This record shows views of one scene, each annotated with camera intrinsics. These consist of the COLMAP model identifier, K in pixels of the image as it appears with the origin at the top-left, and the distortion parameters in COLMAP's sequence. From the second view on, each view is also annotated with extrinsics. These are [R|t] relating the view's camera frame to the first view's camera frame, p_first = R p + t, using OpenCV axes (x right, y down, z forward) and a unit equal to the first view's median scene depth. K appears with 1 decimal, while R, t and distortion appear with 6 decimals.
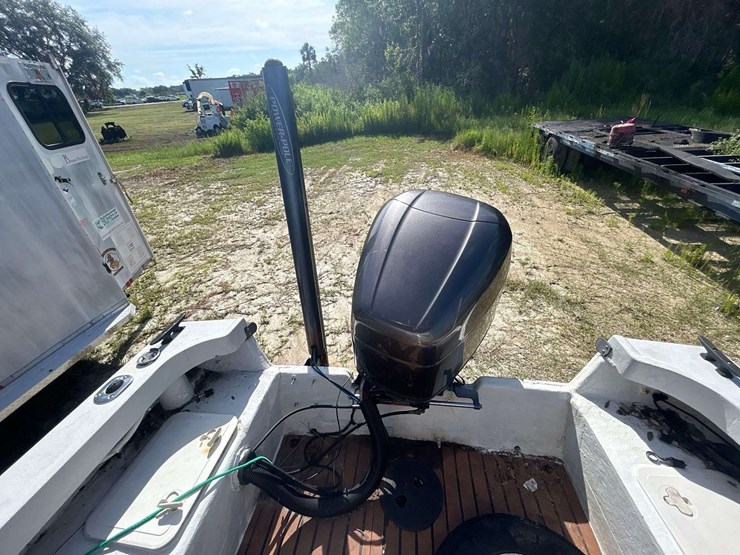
lens RADIAL K [[300.0, 0, 368.0], [0, 300.0, 276.6], [0, 0, 1]] dist [-0.002819, 0.000512]
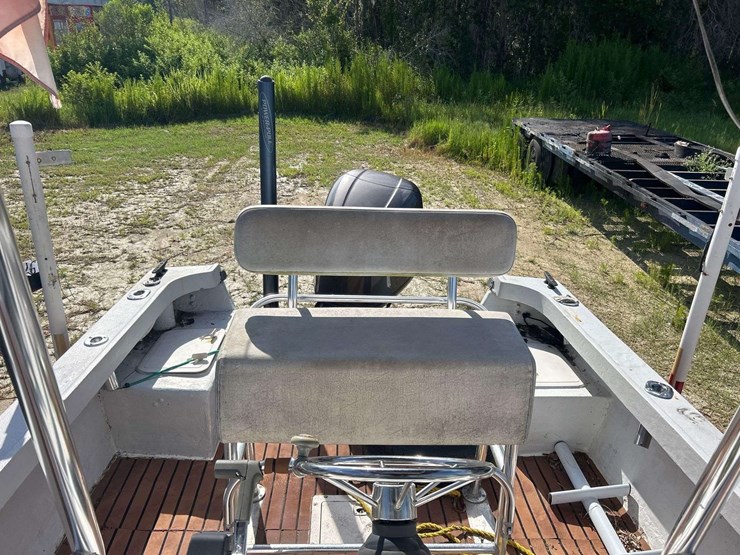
lens RADIAL K [[562.0, 0, 370.0], [0, 562.0, 277.5], [0, 0, 1]] dist [0.024096, -0.007749]
pose [[0.981642, 0.027439, 0.188751, -0.058355], [0.003094, 0.987177, -0.159597, 0.131202], [-0.190710, 0.157251, 0.968969, -0.307653]]
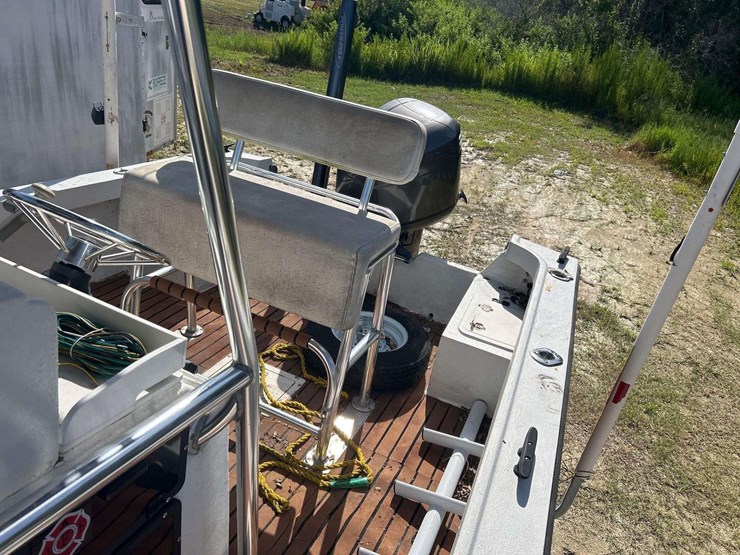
lens RADIAL K [[562.0, 0, 370.0], [0, 562.0, 277.5], [0, 0, 1]] dist [0.024096, -0.007749]
pose [[0.932364, 0.320519, -0.167225, 0.141416], [-0.336060, 0.938923, -0.074077, 0.161315], [0.133268, 0.125264, 0.983132, -0.326468]]
